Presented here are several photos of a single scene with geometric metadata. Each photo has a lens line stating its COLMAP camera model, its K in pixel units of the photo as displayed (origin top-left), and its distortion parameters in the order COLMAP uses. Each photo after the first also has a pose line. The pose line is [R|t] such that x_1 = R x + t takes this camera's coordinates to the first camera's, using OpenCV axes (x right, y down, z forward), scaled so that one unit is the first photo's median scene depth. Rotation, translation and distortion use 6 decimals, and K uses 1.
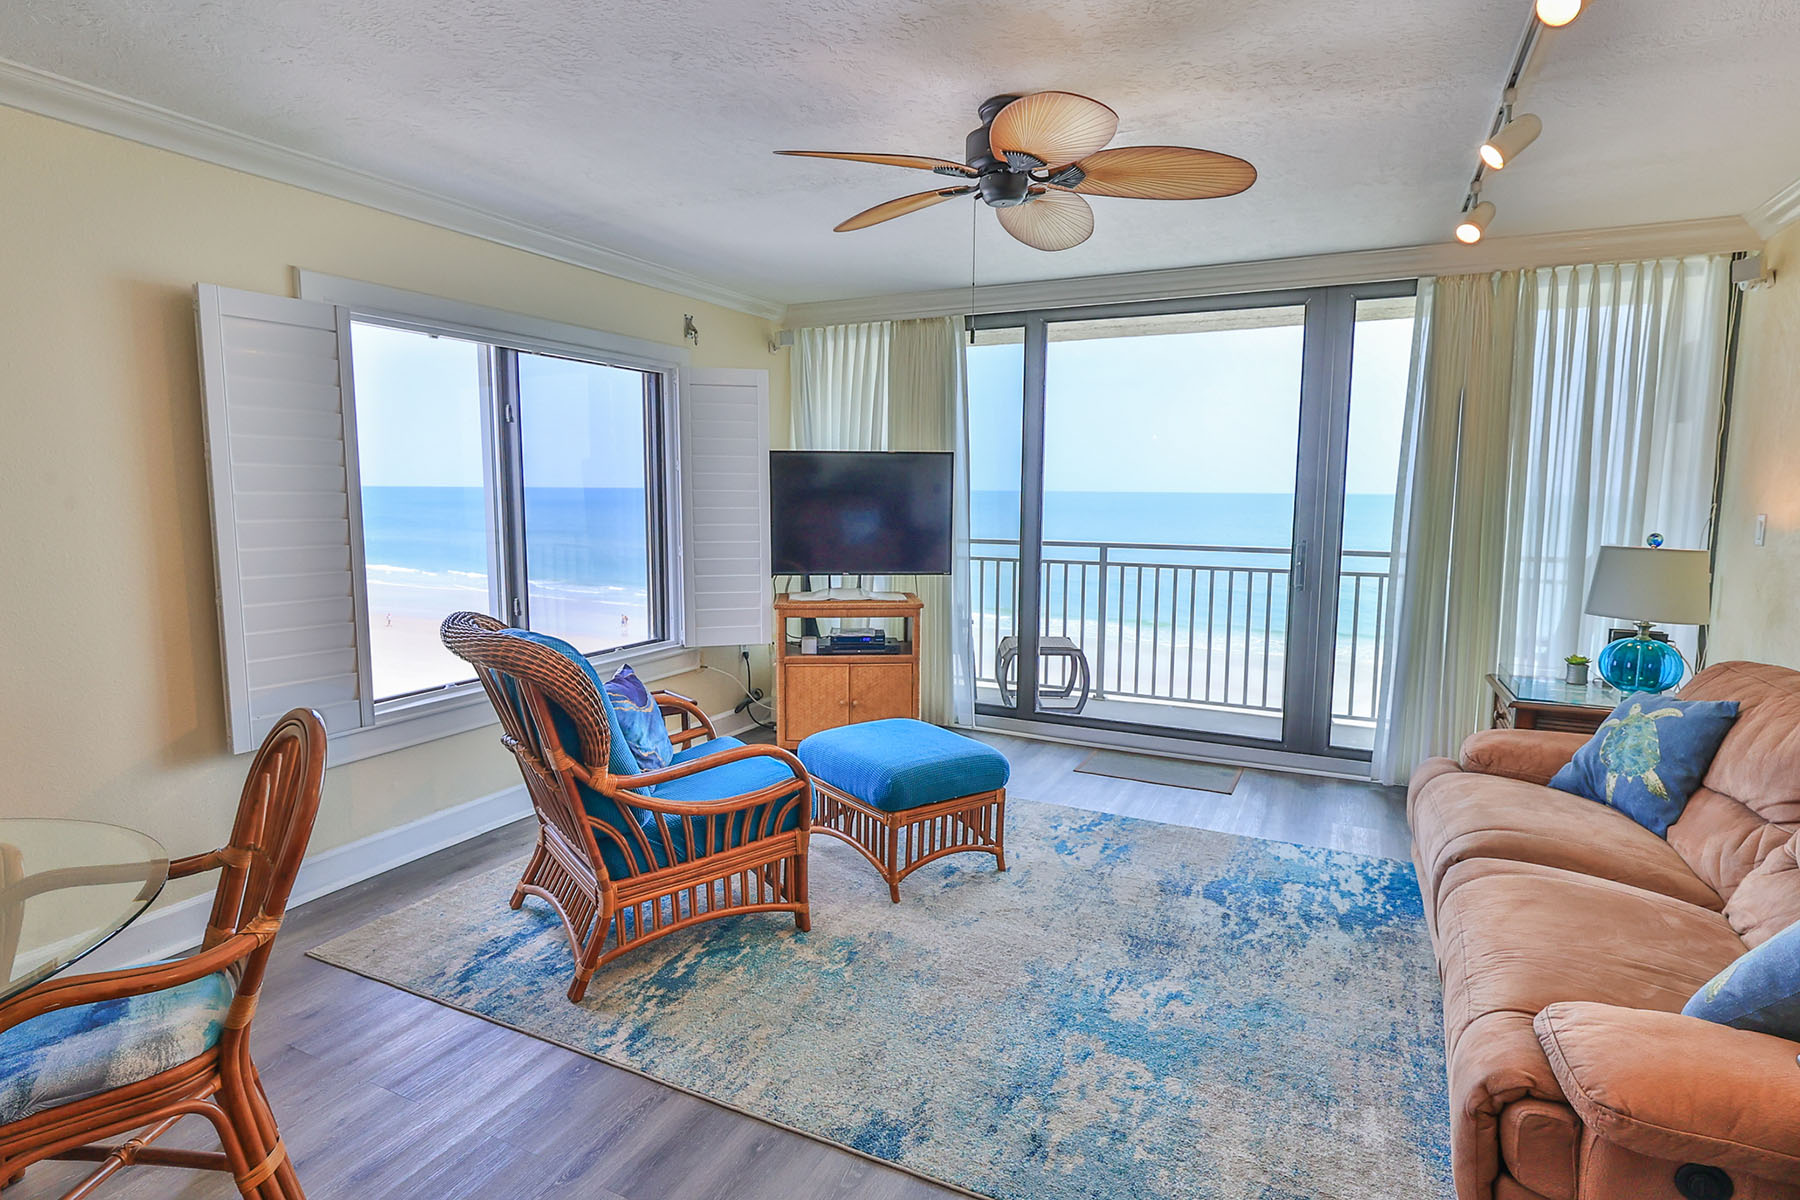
lens RADIAL K [[973.3, 0, 854.5], [0, 973.3, 607.5], [0, 0, 1]] dist [0.002136, 0.000524]
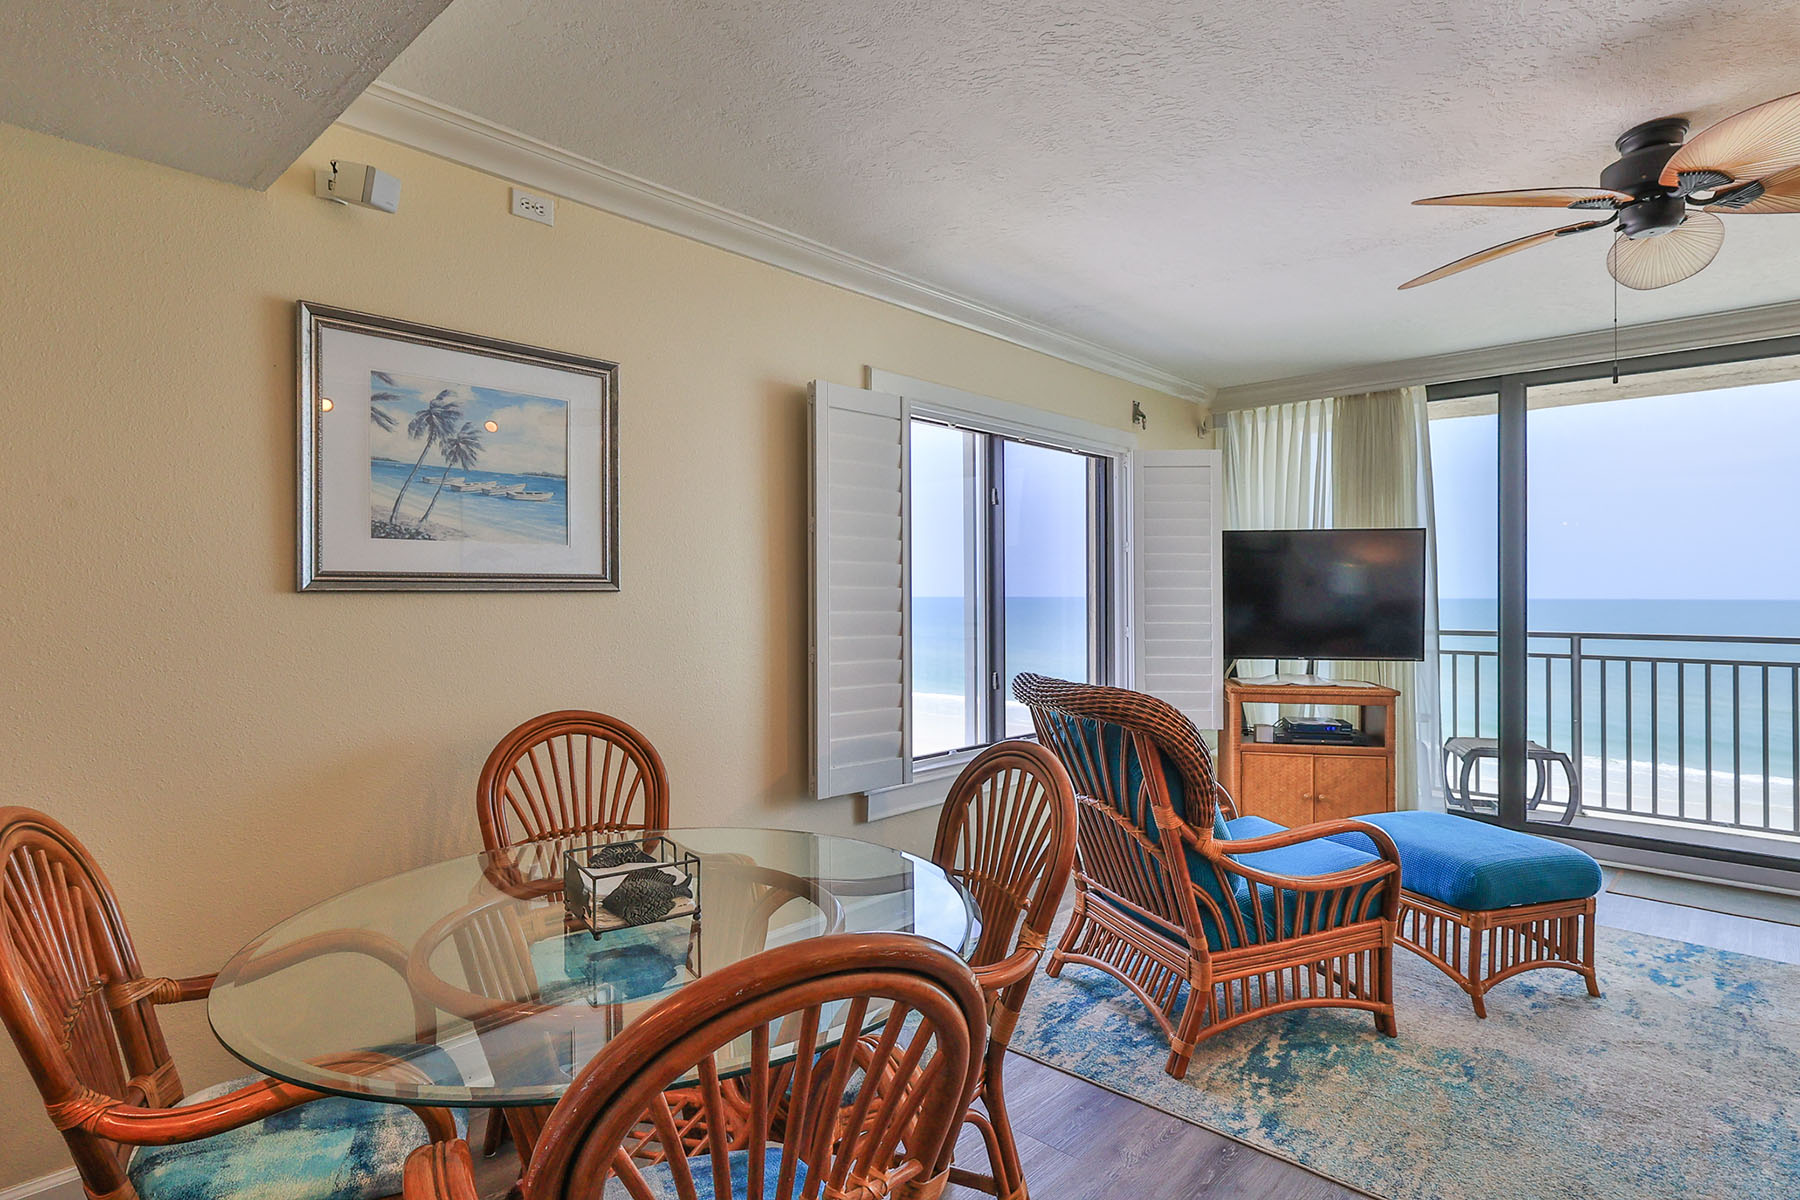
lens RADIAL K [[964.9, 0, 835.7], [0, 964.9, 602.9], [0, 0, 1]] dist [-0.001795, -0.000084]
pose [[0.956326, -0.005072, -0.292258, -0.209506], [-0.028679, 0.993397, -0.111084, 0.036183], [0.290891, 0.114614, 0.949866, -0.030837]]
